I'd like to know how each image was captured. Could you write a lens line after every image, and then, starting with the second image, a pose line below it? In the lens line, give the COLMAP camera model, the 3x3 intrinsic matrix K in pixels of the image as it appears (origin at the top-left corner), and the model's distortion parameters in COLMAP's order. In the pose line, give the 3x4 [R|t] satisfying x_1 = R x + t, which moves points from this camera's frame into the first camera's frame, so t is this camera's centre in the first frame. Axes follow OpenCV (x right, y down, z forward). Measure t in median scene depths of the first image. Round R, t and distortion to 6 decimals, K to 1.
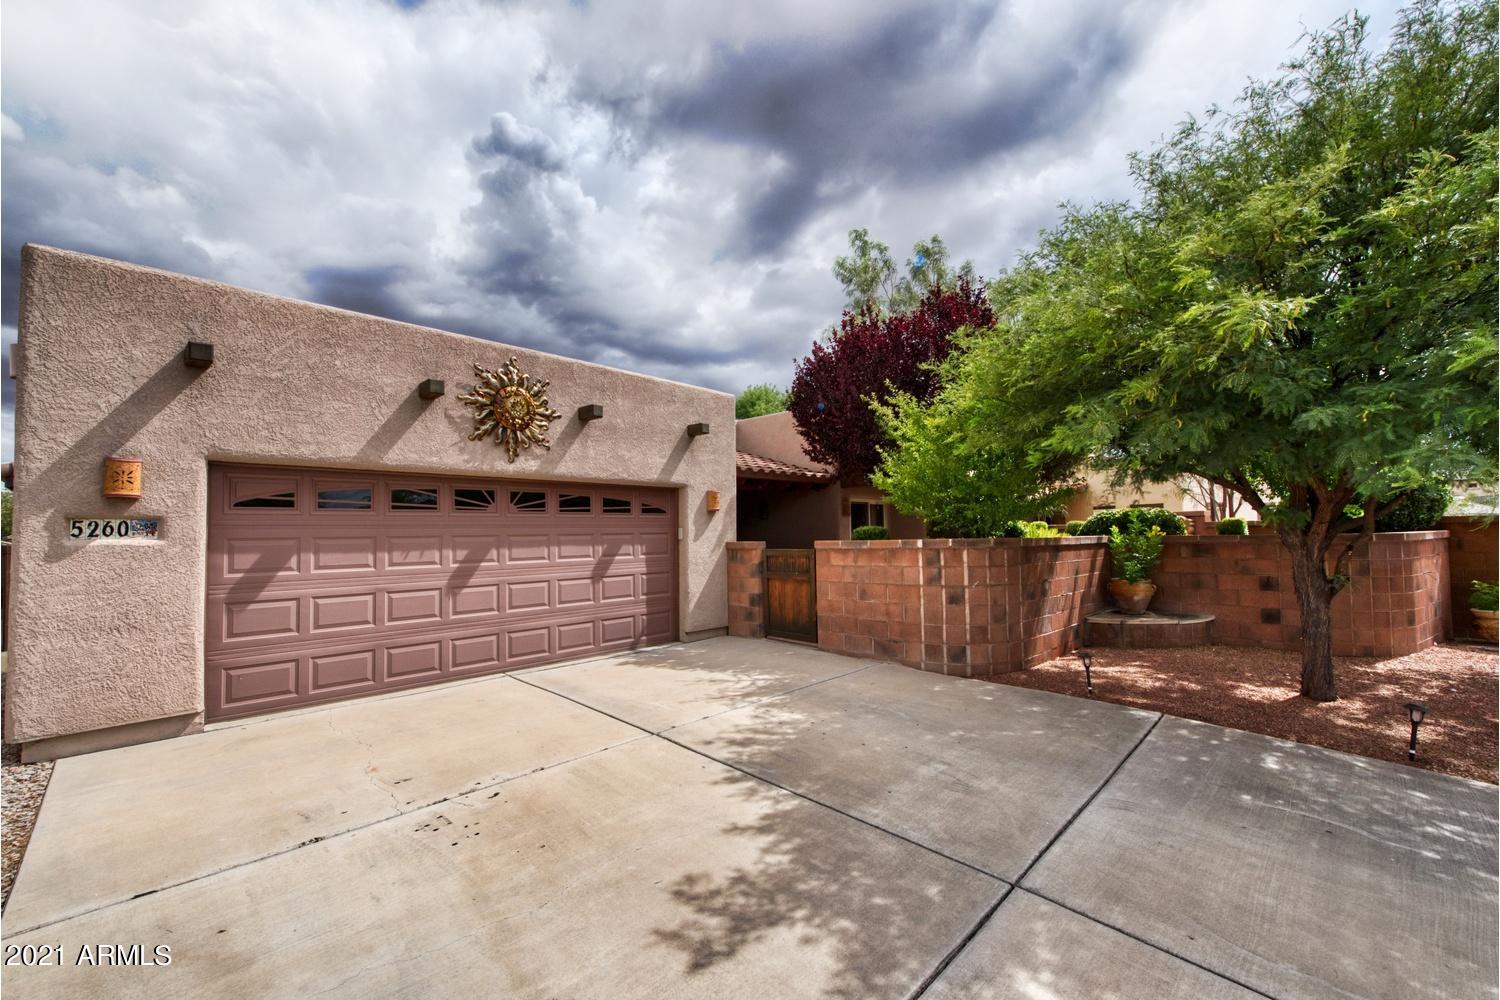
lens RADIAL K [[602.6, 0, 745.8], [0, 602.6, 503.5], [0, 0, 1]] dist [-0.000408, -0.000618]
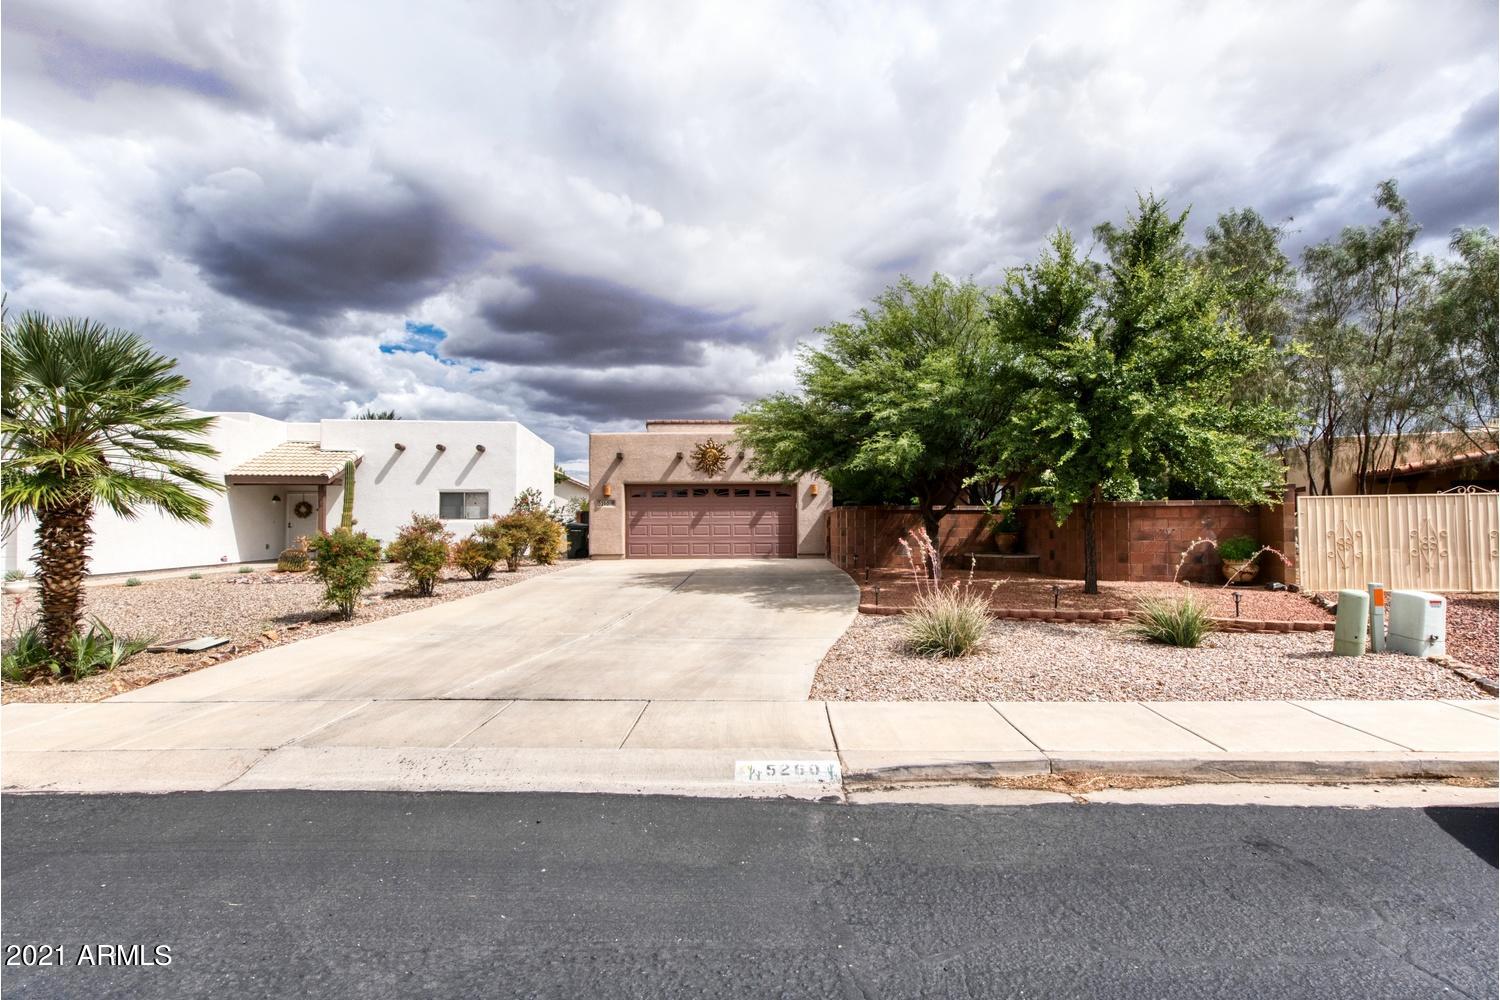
lens RADIAL K [[734.1, 0, 752.3], [0, 734.1, 495.8], [0, 0, 1]] dist [0.000183, 0.000009]
pose [[0.689426, -0.018007, -0.724132, 2.218731], [0.028355, 0.999596, 0.002139, 0.007372], [0.723801, -0.022007, 0.689658, -1.156201]]
